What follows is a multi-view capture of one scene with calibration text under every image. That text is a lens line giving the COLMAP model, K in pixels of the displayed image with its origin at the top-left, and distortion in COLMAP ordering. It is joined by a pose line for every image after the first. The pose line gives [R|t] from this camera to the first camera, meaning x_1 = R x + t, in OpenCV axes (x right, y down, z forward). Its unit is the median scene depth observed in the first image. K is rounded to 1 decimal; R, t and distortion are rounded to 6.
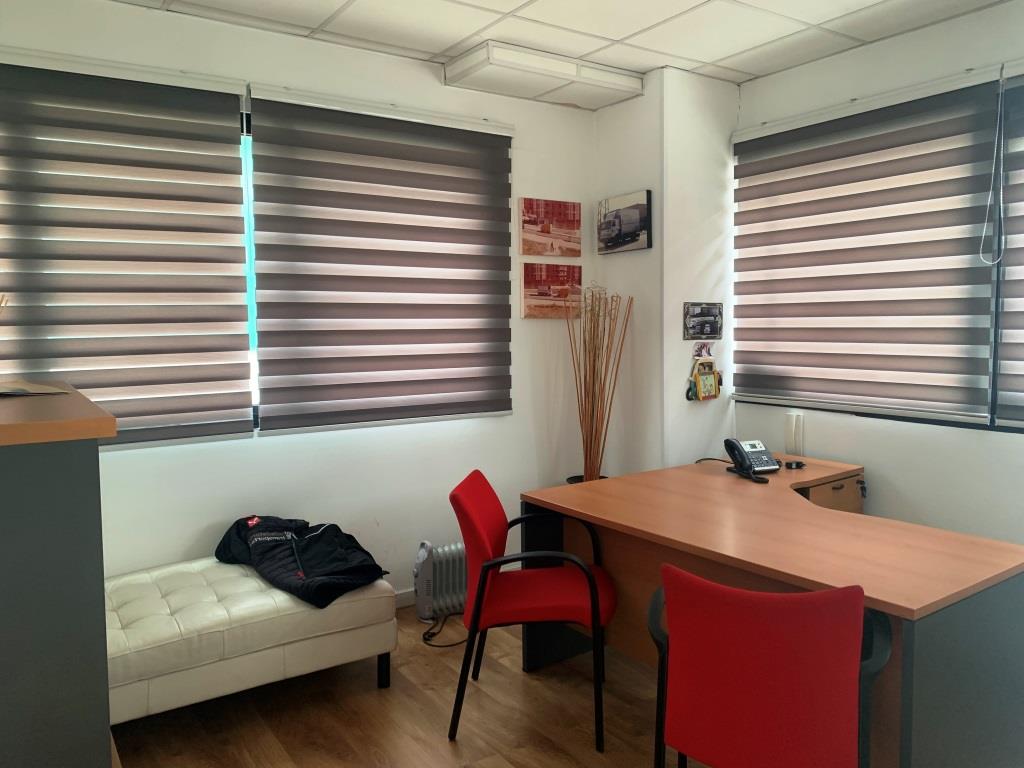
lens RADIAL K [[784.2, 0, 511.7], [0, 784.2, 366.4], [0, 0, 1]] dist [0.019610, -0.008807]
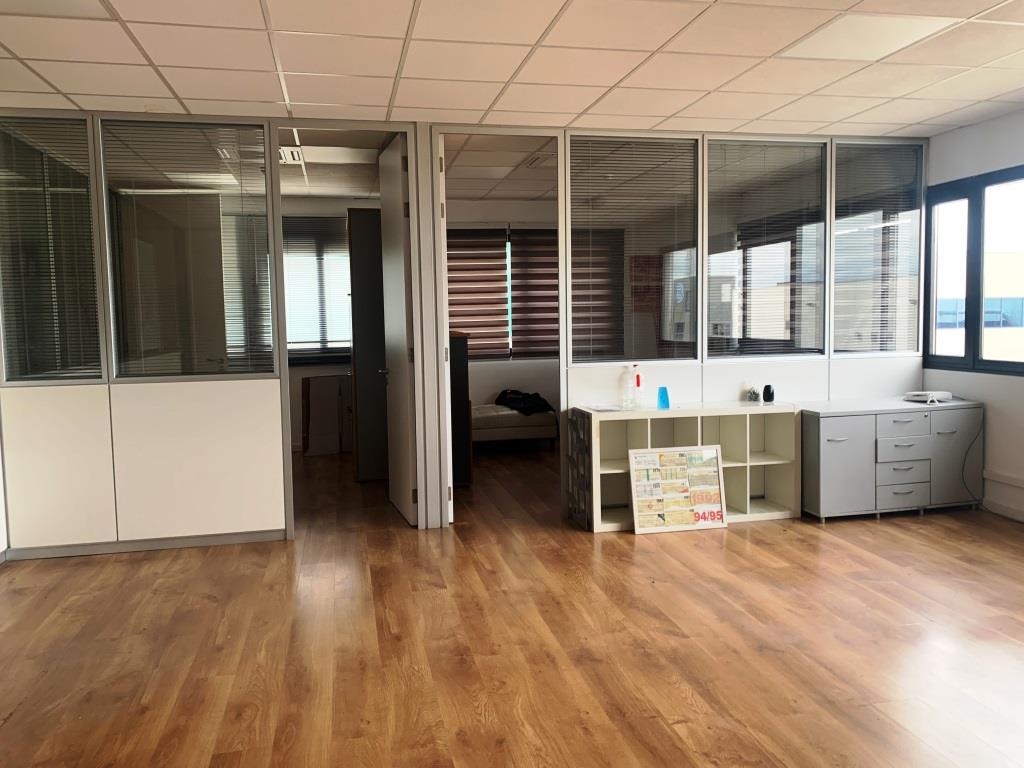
lens RADIAL K [[784.2, 0, 511.7], [0, 784.2, 366.4], [0, 0, 1]] dist [0.019610, -0.008807]
pose [[0.927238, 0.016609, -0.374104, 0.639726], [-0.008708, 0.999702, 0.022801, 0.051733], [0.374371, -0.017884, 0.927107, -1.382461]]
